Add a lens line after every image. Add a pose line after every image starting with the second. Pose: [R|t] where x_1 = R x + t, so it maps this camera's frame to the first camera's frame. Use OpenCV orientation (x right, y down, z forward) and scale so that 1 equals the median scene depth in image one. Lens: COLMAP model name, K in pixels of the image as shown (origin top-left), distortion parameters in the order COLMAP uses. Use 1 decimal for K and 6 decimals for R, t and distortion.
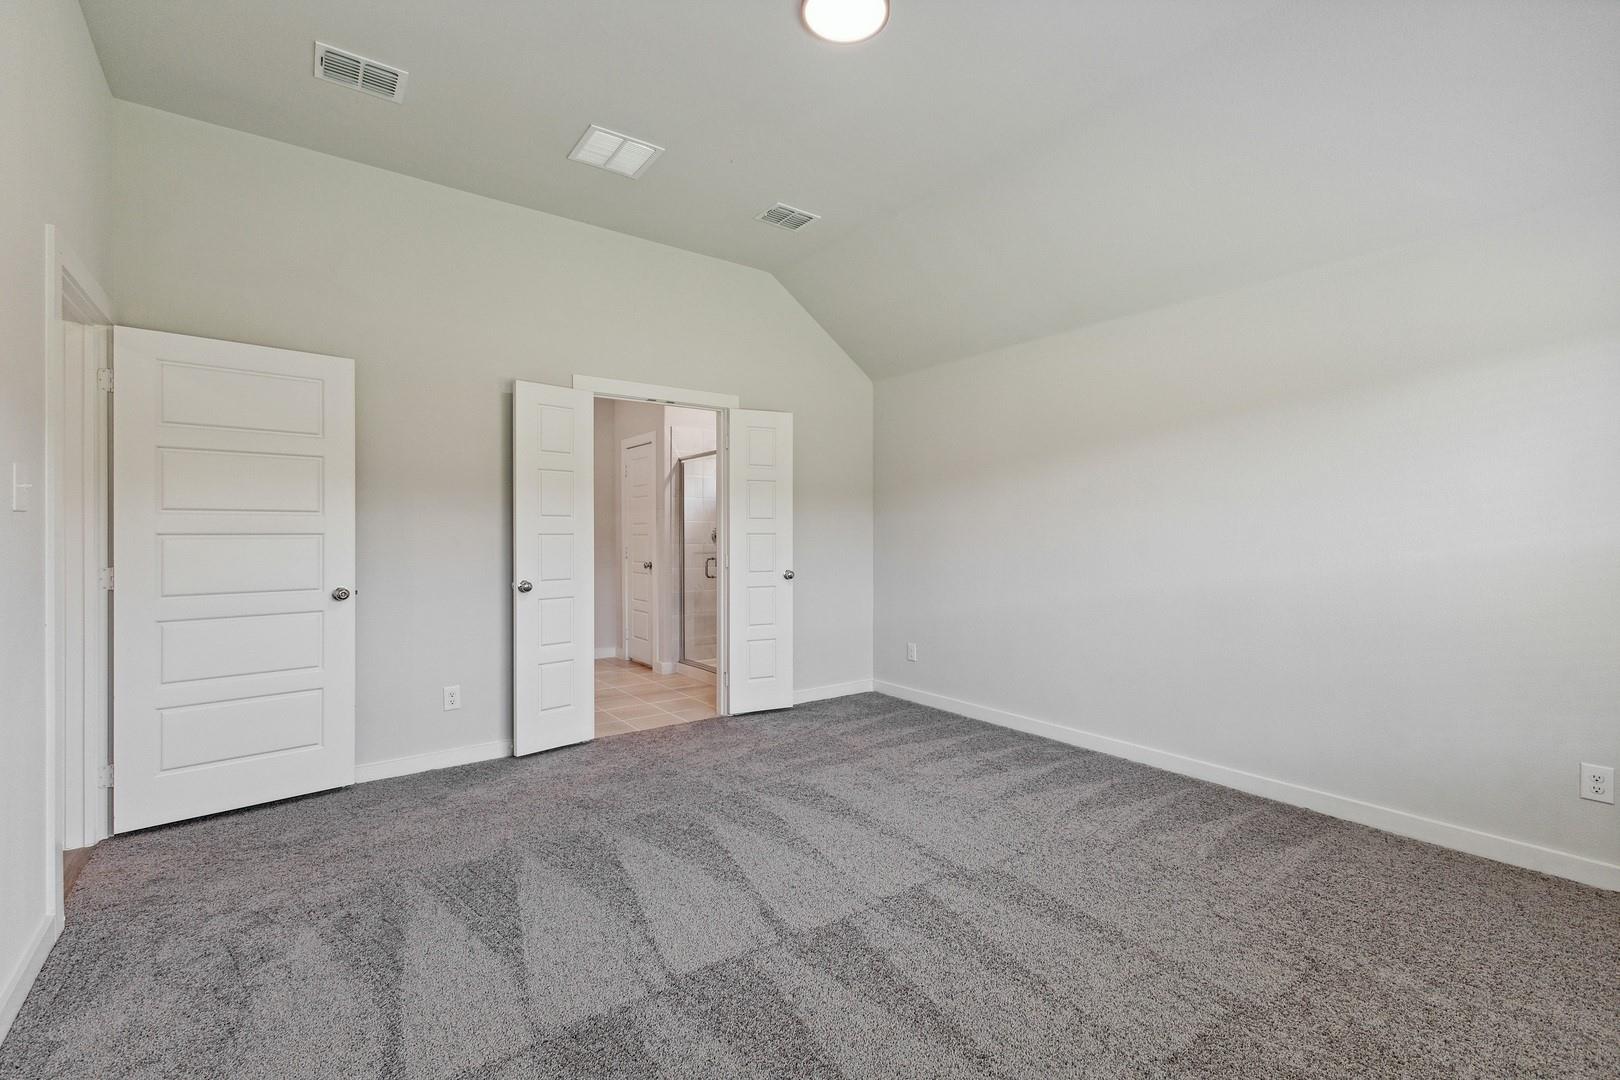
lens RADIAL K [[699.9, 0, 810.6], [0, 699.9, 537.3], [0, 0, 1]] dist [0.003420, 0.000363]
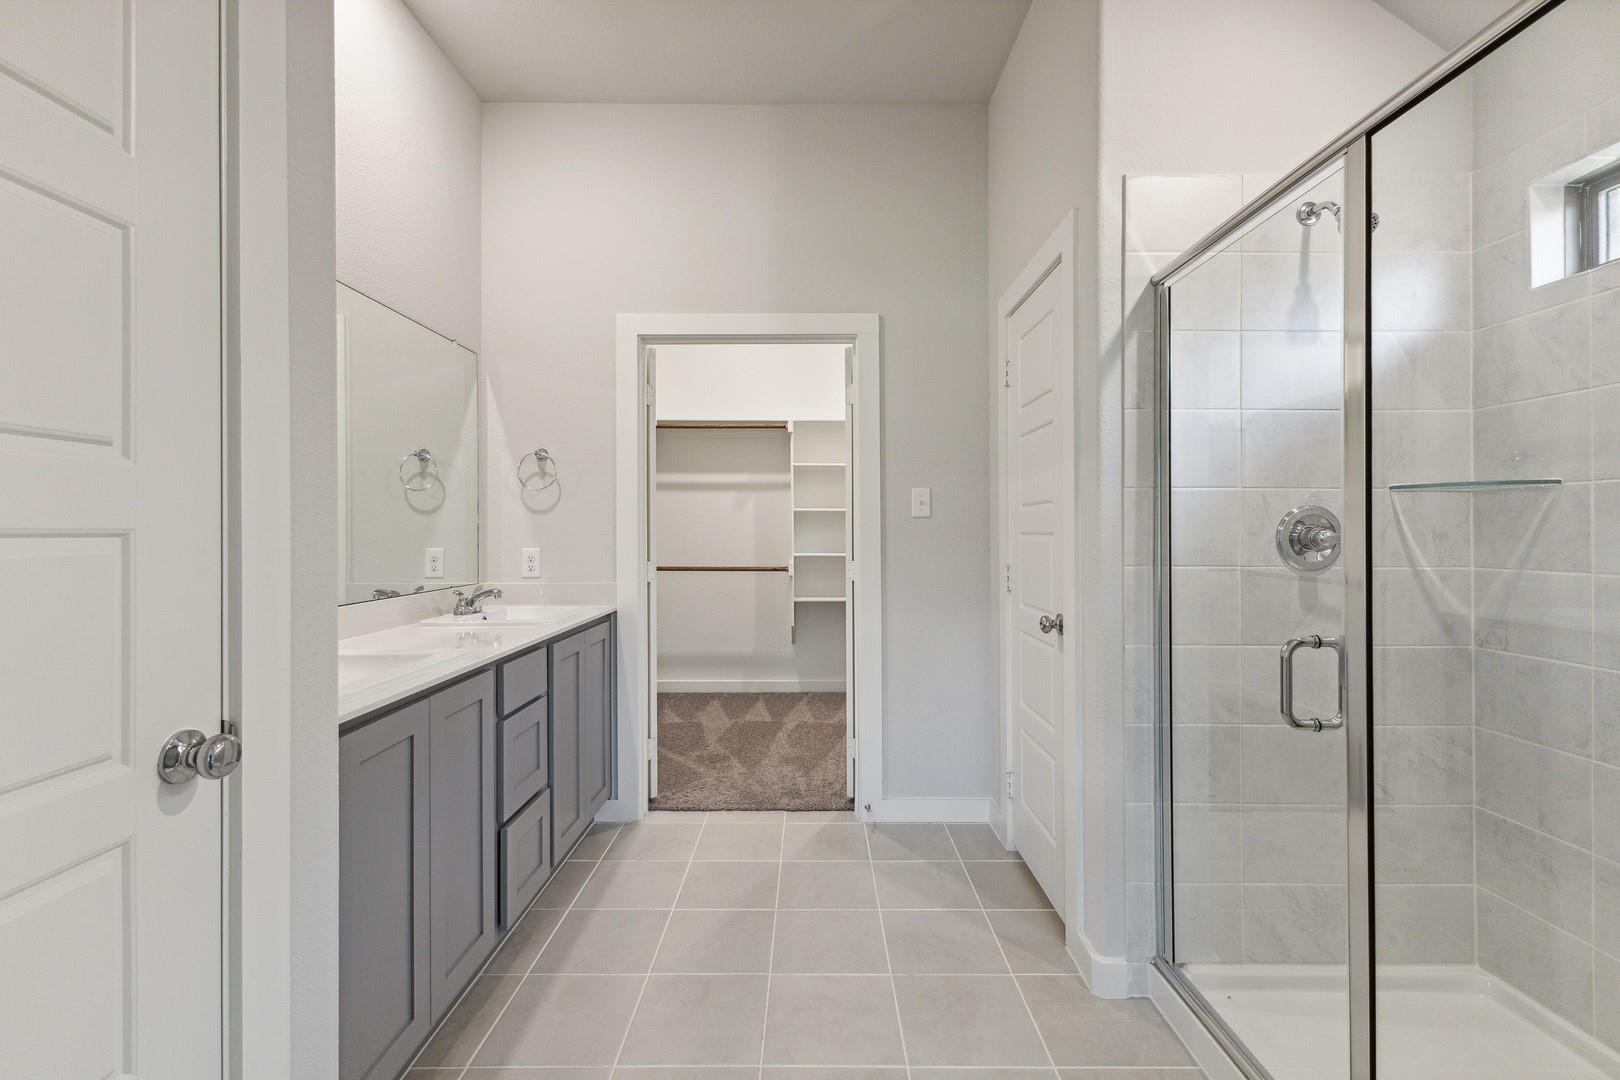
lens RADIAL K [[699.9, 0, 808.3], [0, 699.9, 532.8], [0, 0, 1]] dist [0.003420, 0.000363]
pose [[0.795653, -0.001955, -0.605750, -0.124028], [0.001779, 0.999998, -0.000890, -0.003803], [0.605751, -0.000369, 0.795654, 0.674369]]
